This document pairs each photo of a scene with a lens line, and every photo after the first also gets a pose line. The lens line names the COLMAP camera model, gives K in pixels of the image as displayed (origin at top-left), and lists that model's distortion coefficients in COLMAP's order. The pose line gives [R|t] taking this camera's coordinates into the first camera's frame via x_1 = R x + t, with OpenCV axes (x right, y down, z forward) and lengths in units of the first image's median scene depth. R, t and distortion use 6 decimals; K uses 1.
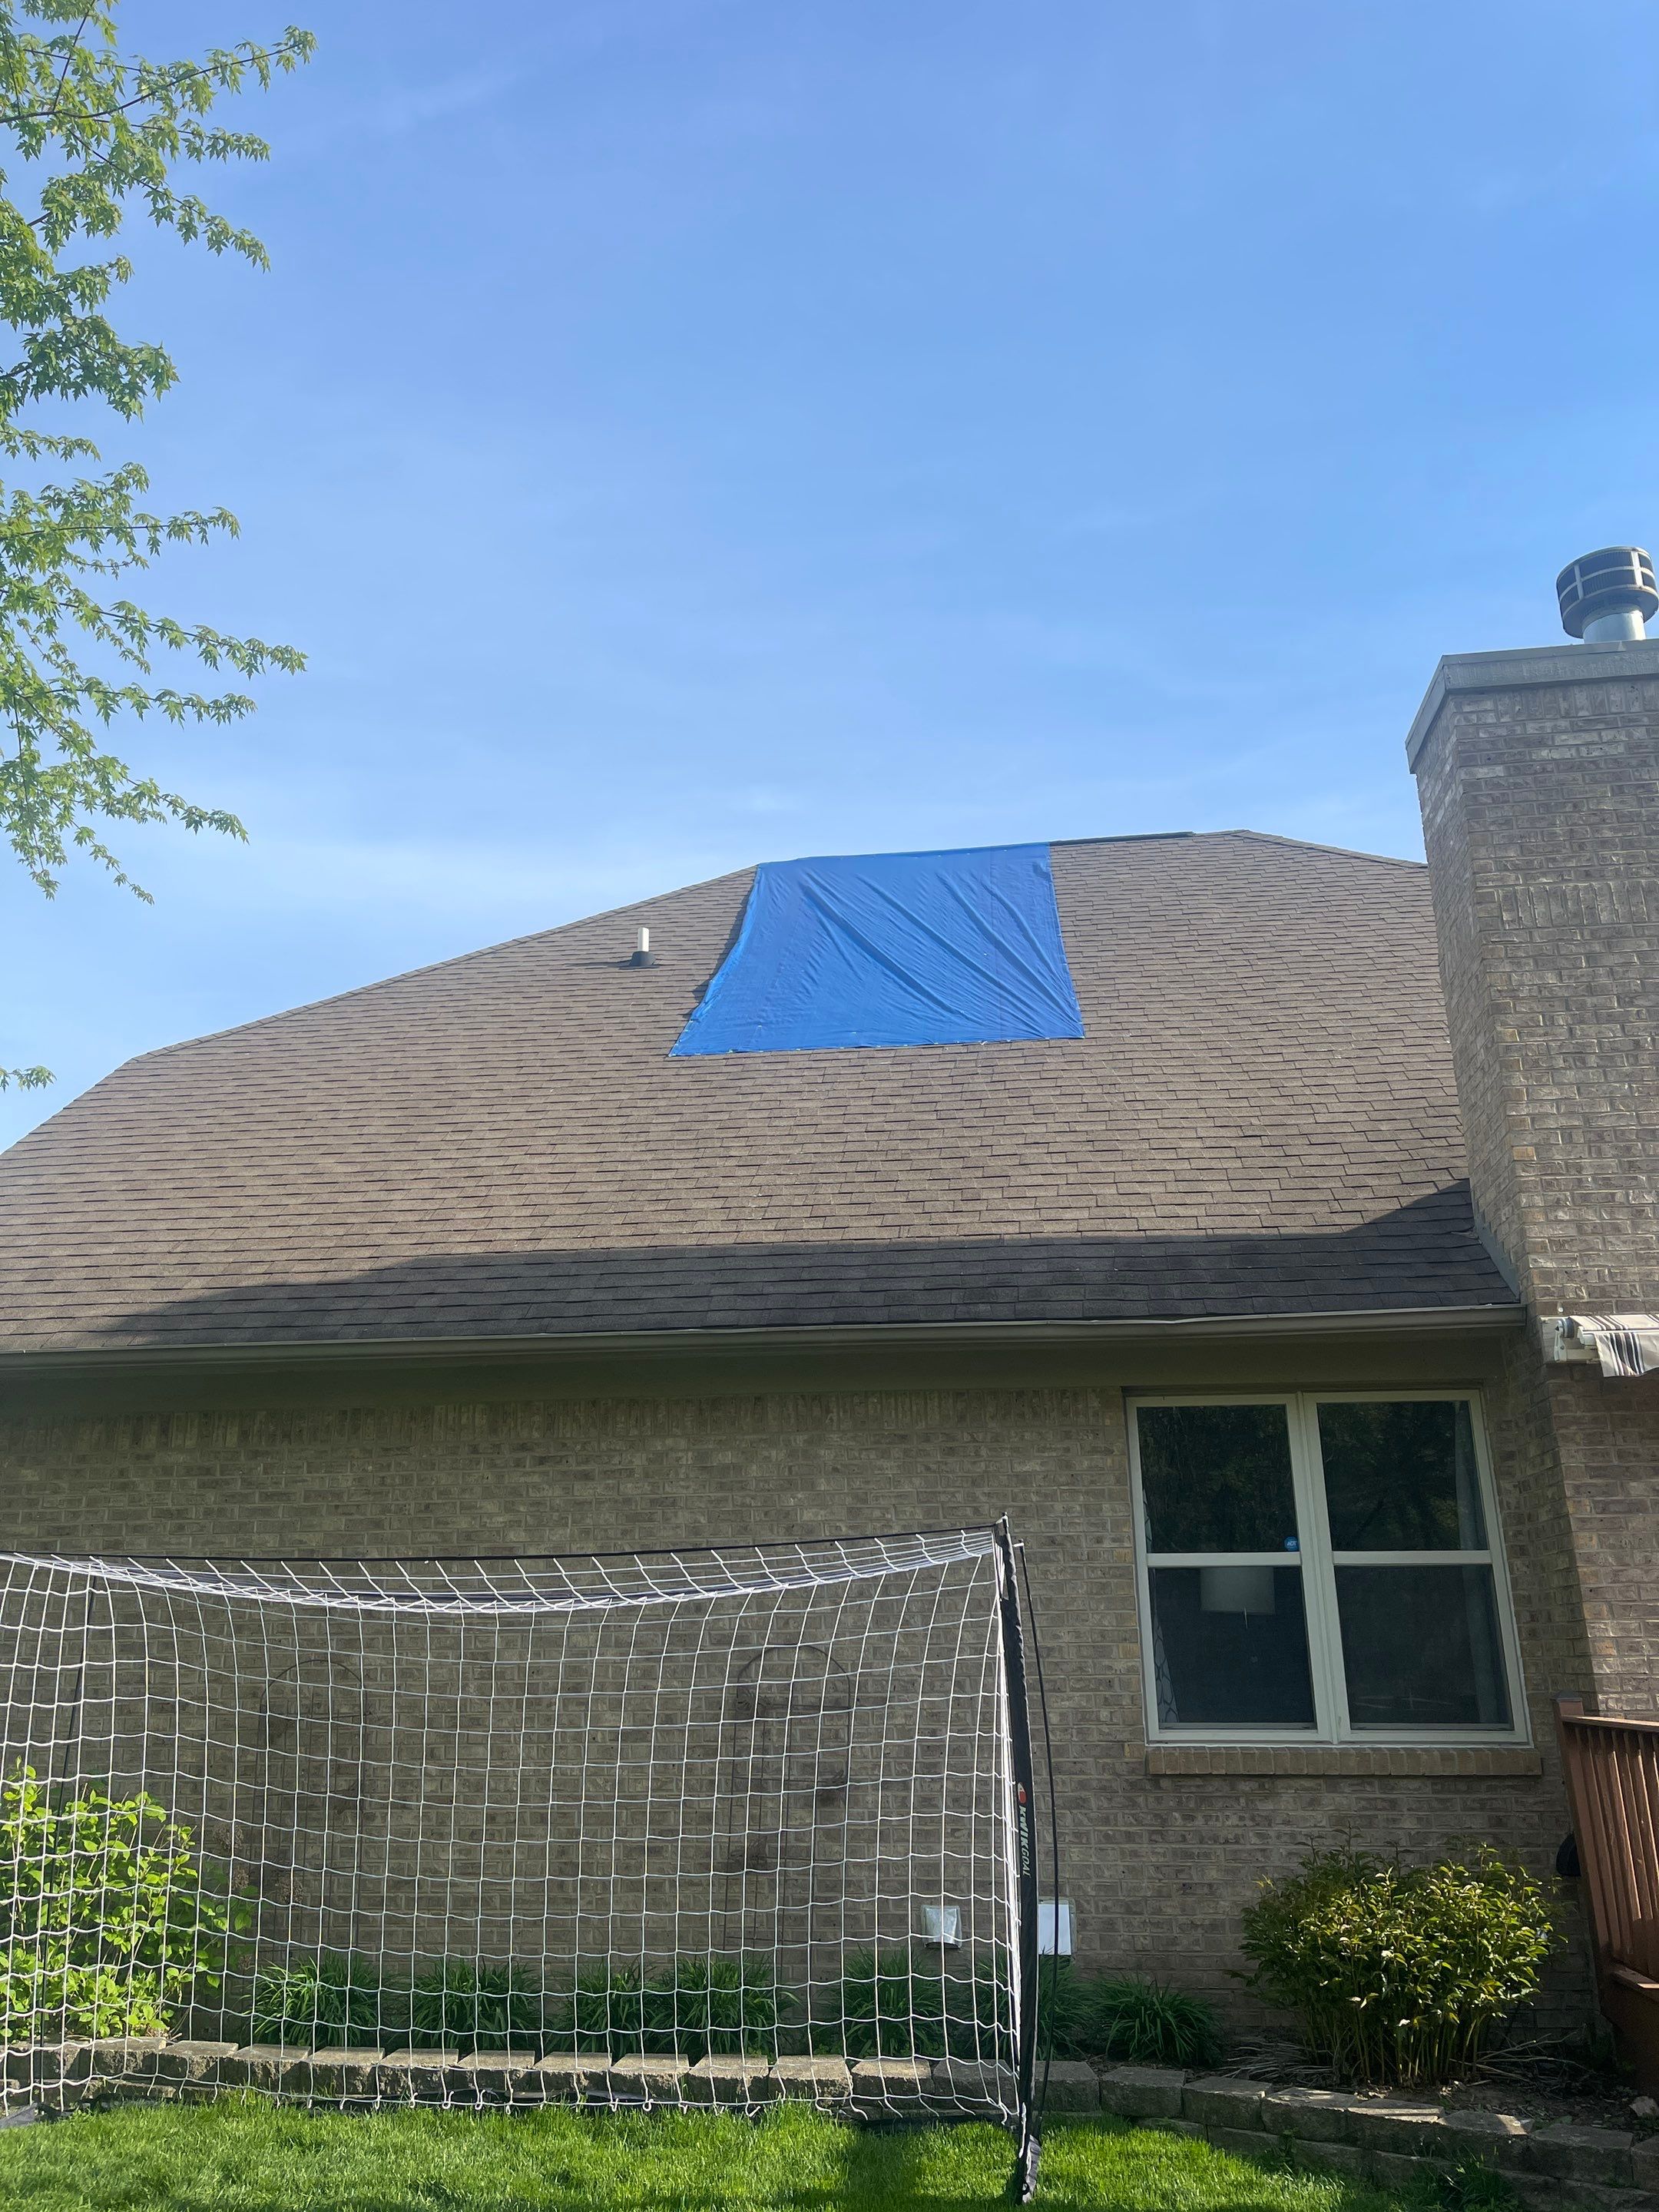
lens RADIAL K [[1778.2, 0, 805.1], [0, 1778.2, 1087.2], [0, 0, 1]] dist [0.025377, -0.007806]
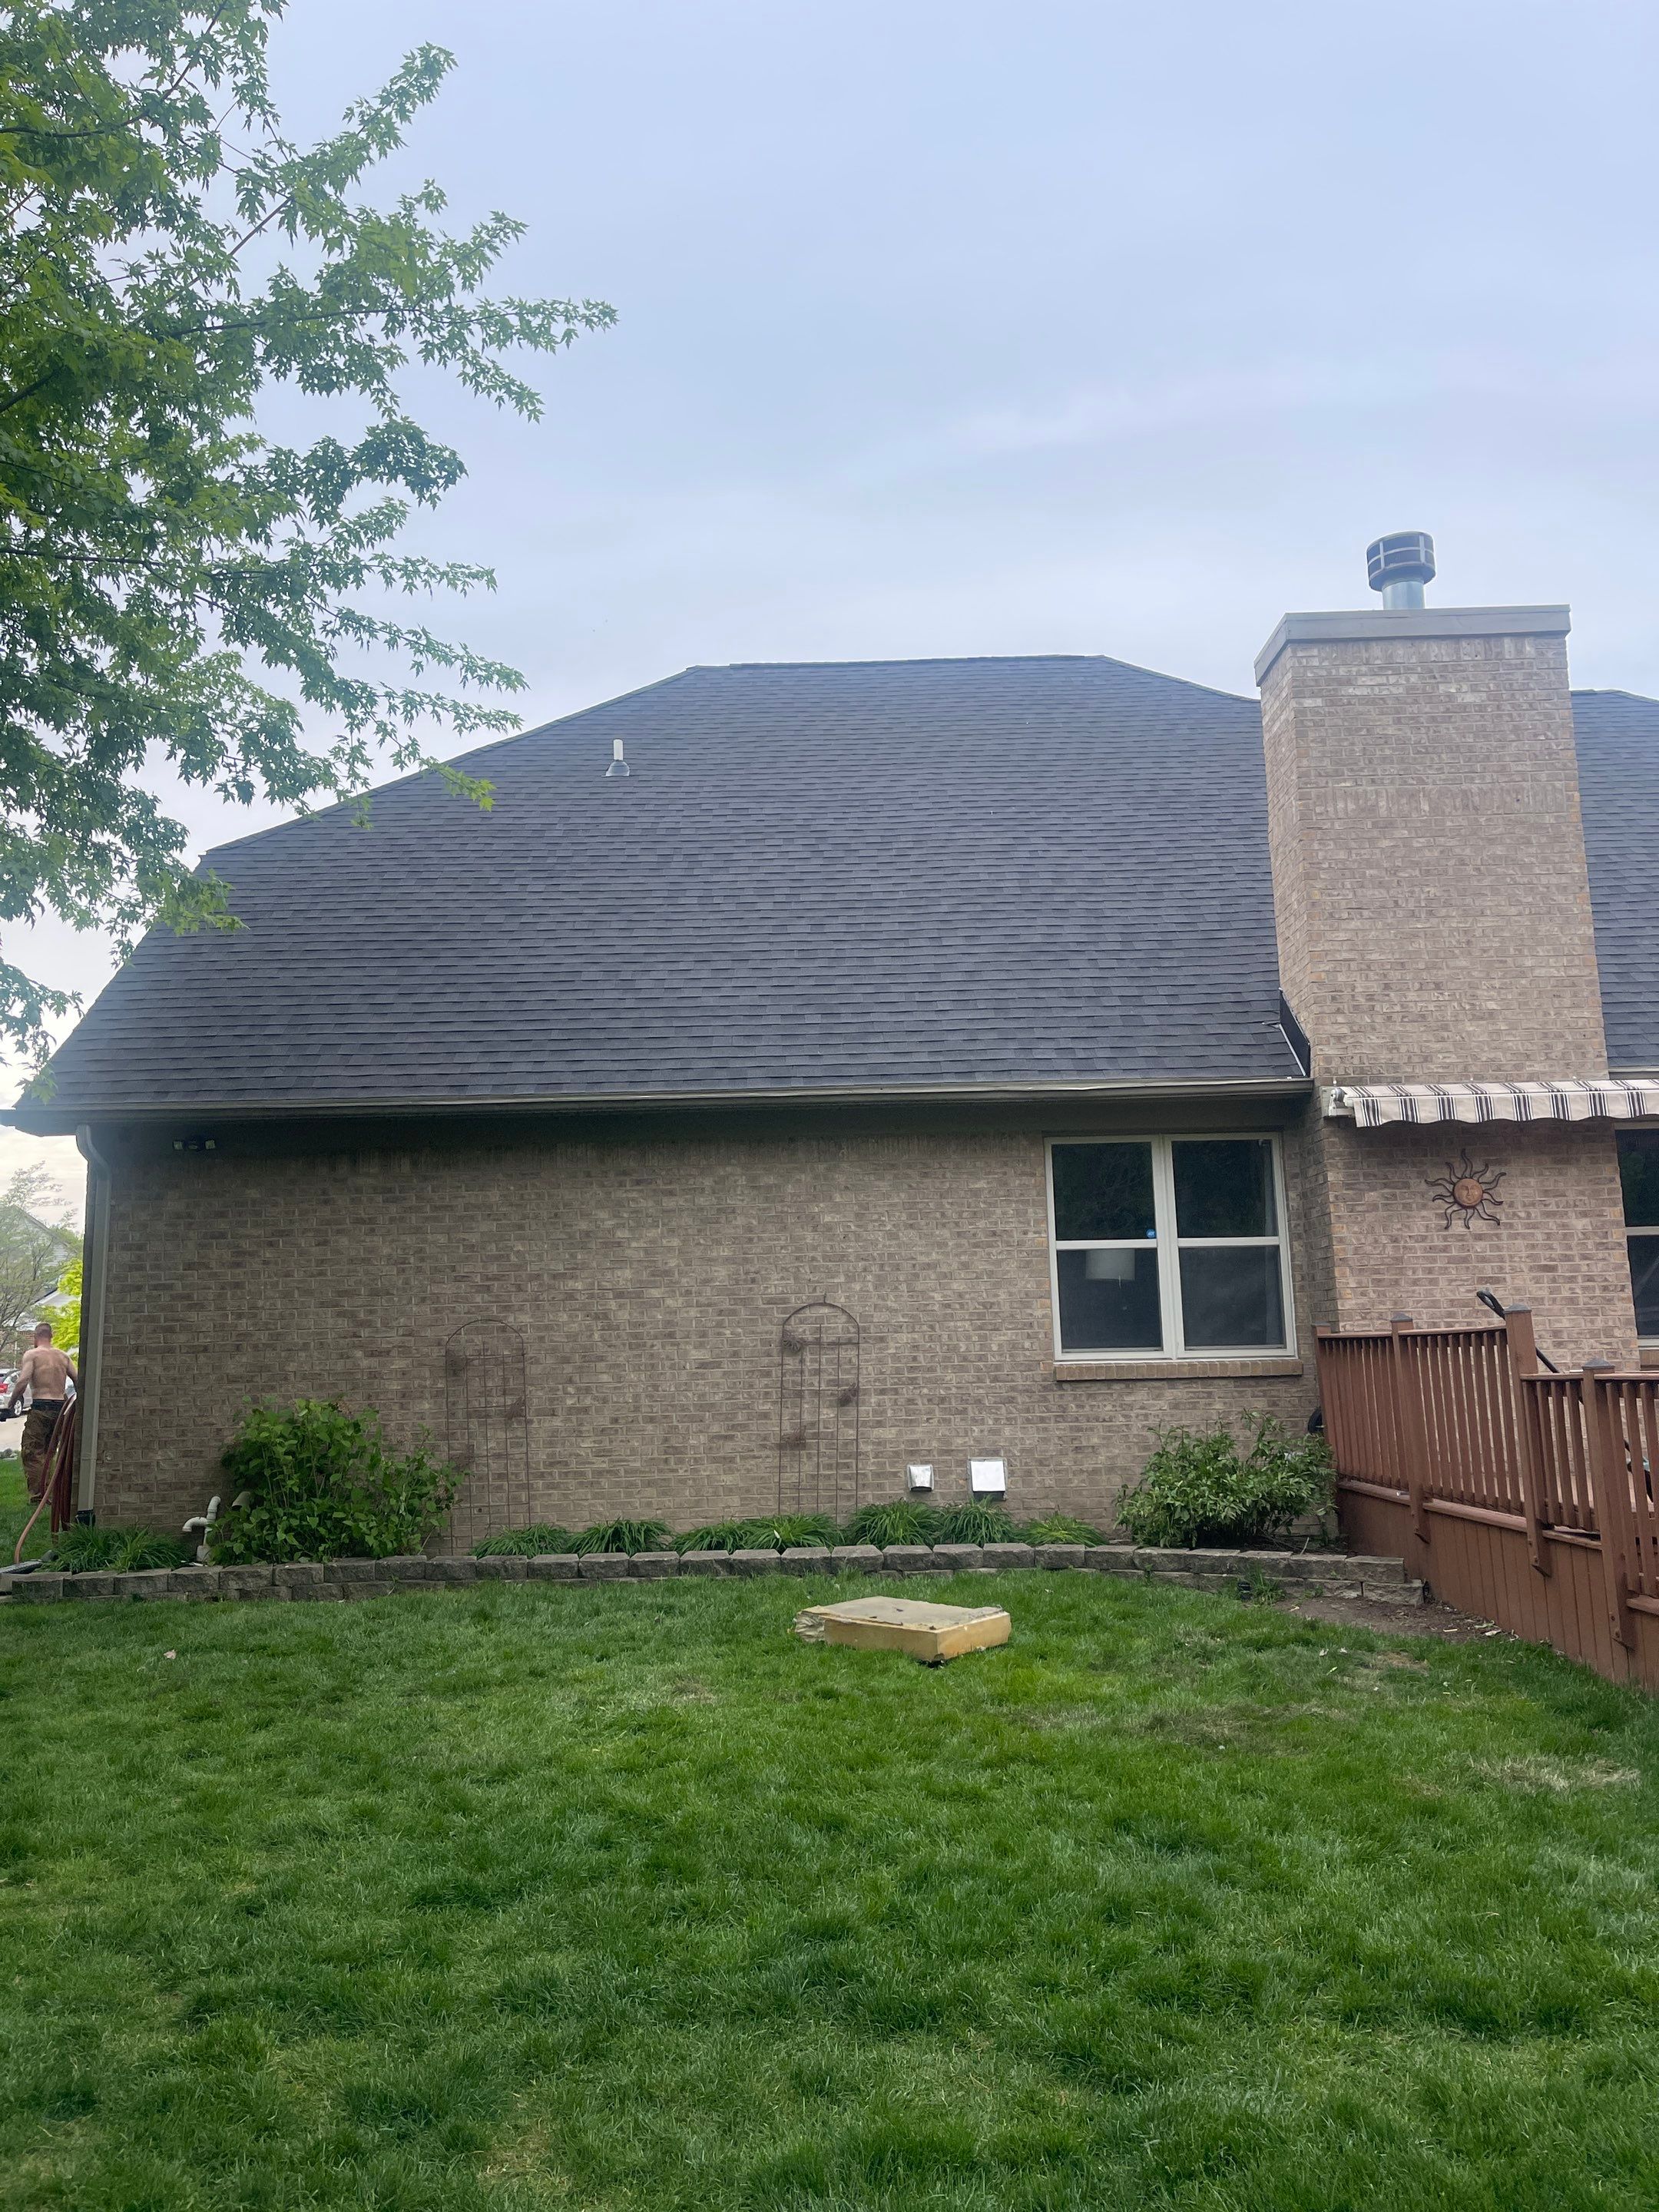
lens RADIAL K [[1778.2, 0, 825.8], [0, 1778.2, 1095.5], [0, 0, 1]] dist [0.025377, -0.007806]
pose [[0.992543, -0.000508, 0.121894, -0.179638], [-0.020023, 0.985729, 0.167144, -0.101823], [-0.120239, -0.168339, 0.978368, -0.406184]]
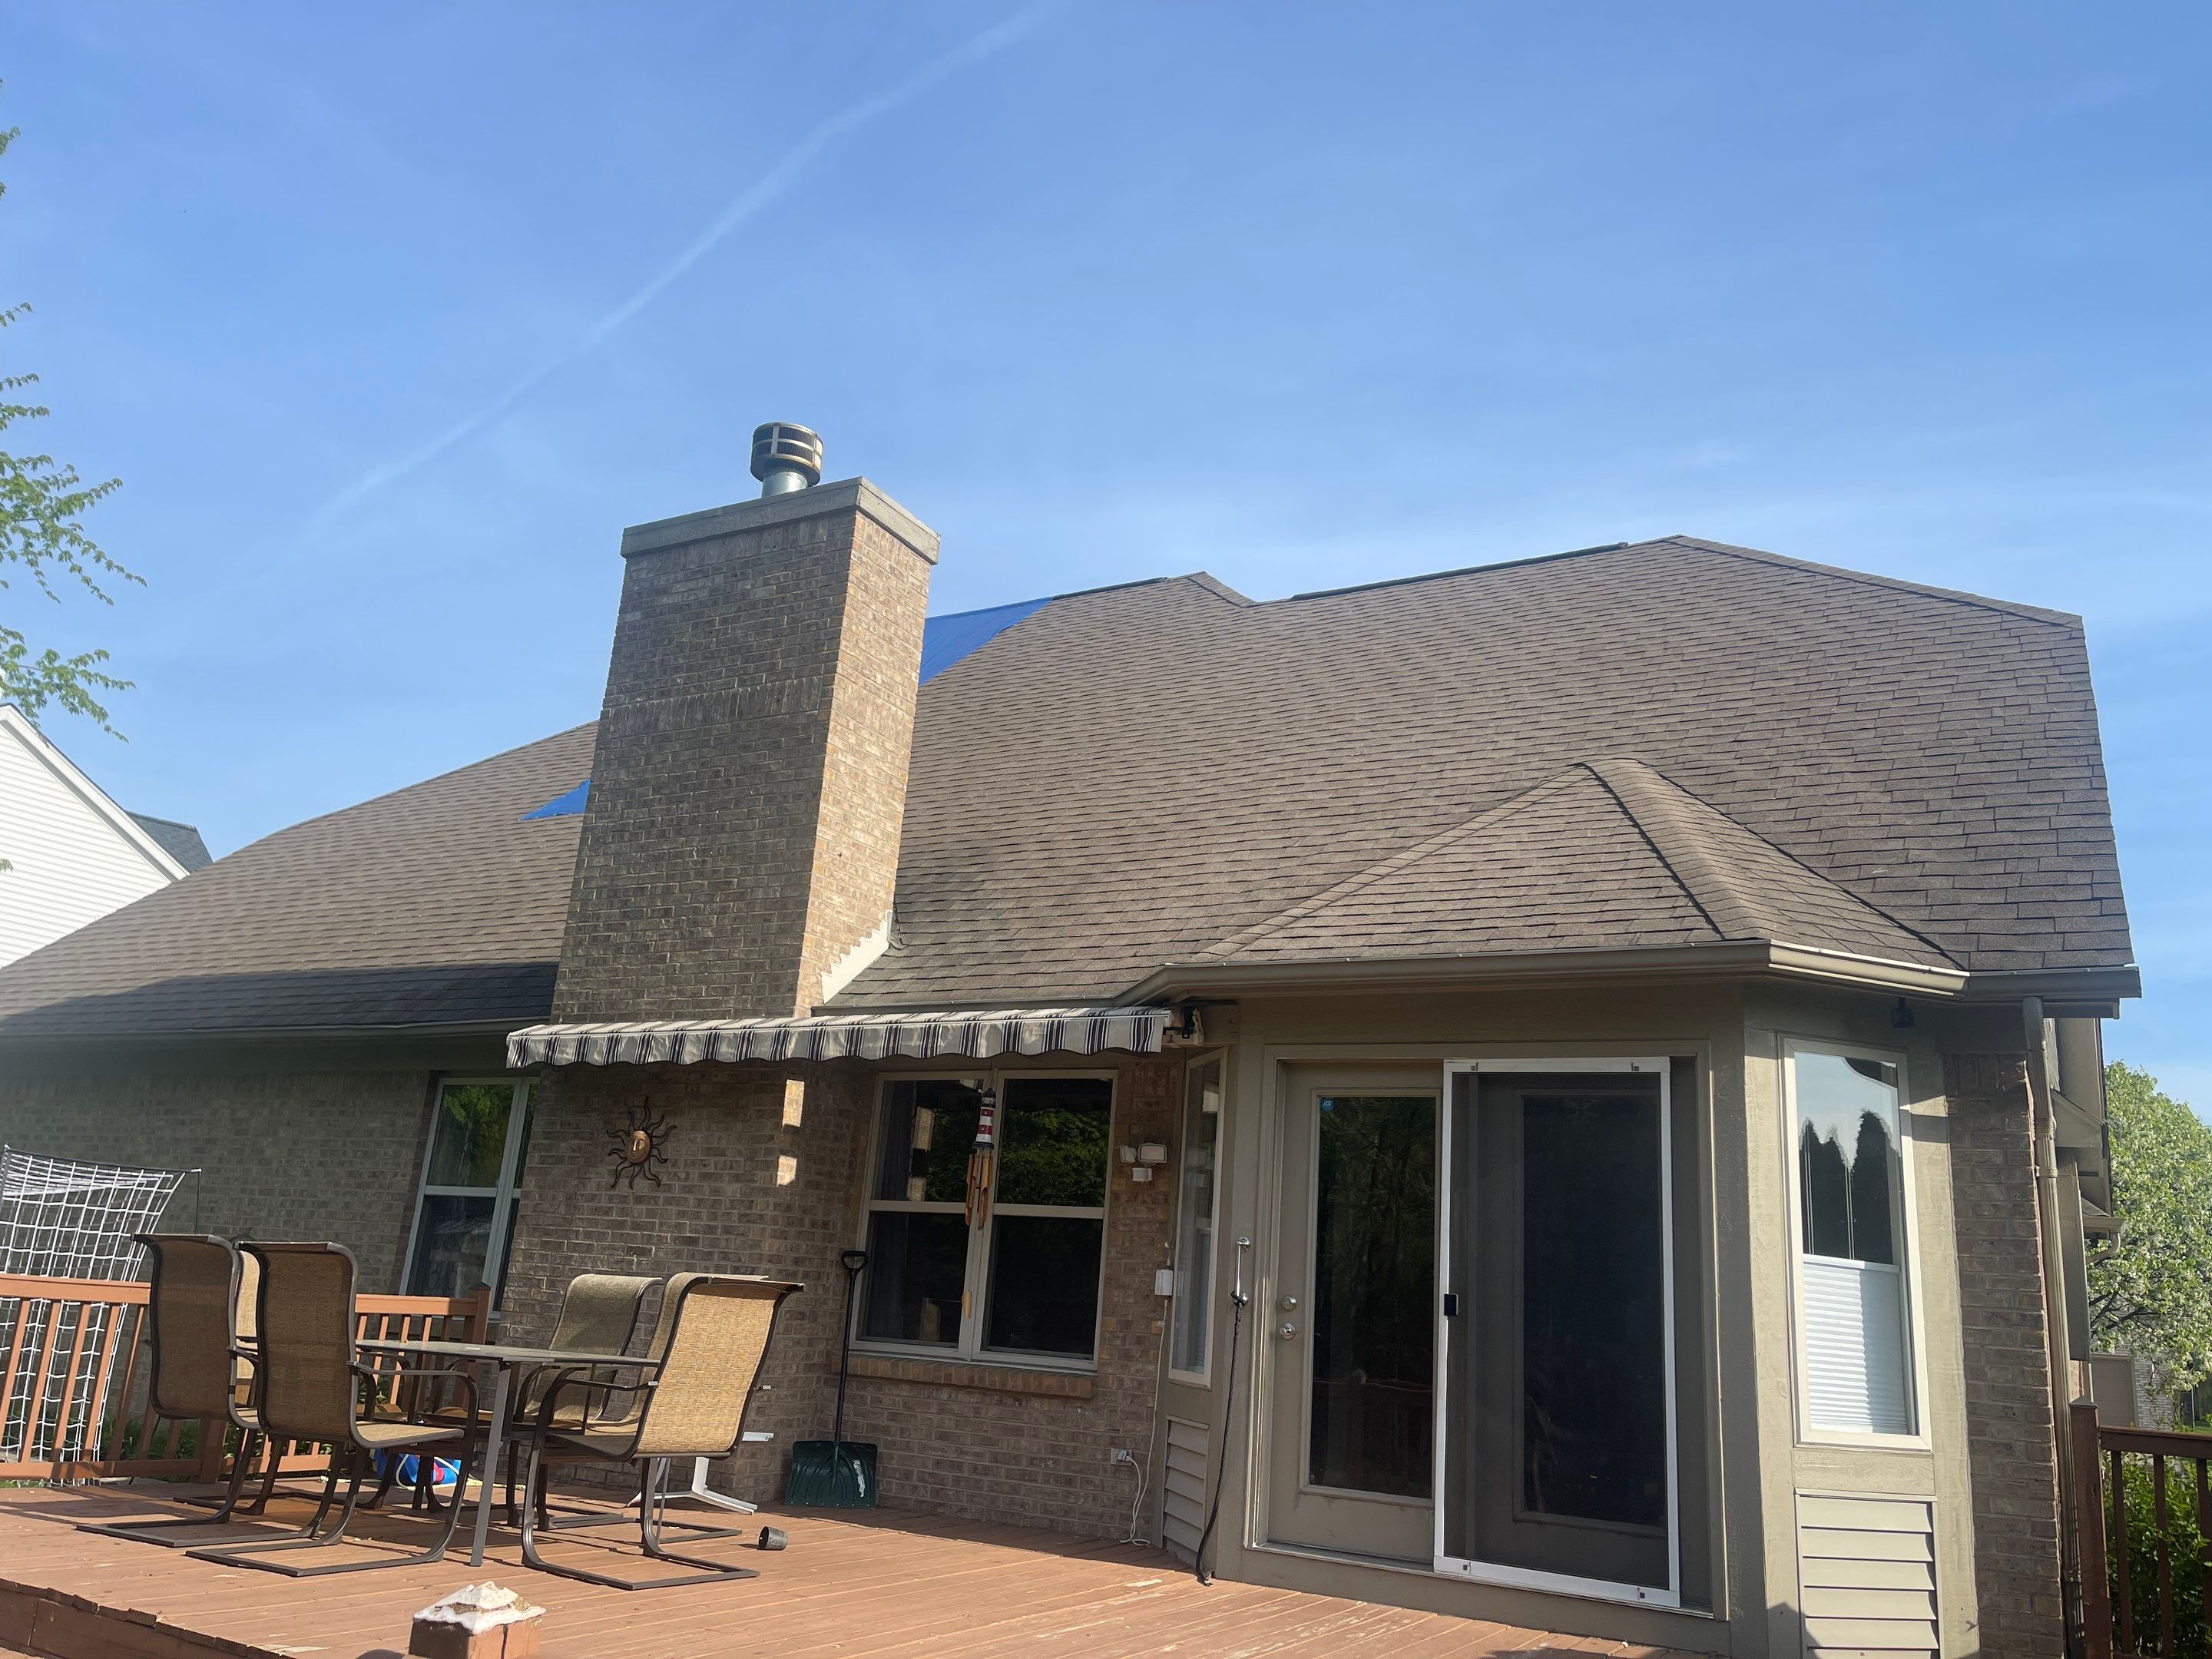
lens RADIAL K [[1778.2, 0, 1123.9], [0, 1778.2, 828.2], [0, 0, 1]] dist [0.025377, -0.007806]
pose [[0.919873, -0.036333, -0.390529, 1.283538], [0.051817, 0.998230, 0.029184, -0.039854], [0.388778, -0.047081, 0.920128, -0.096533]]
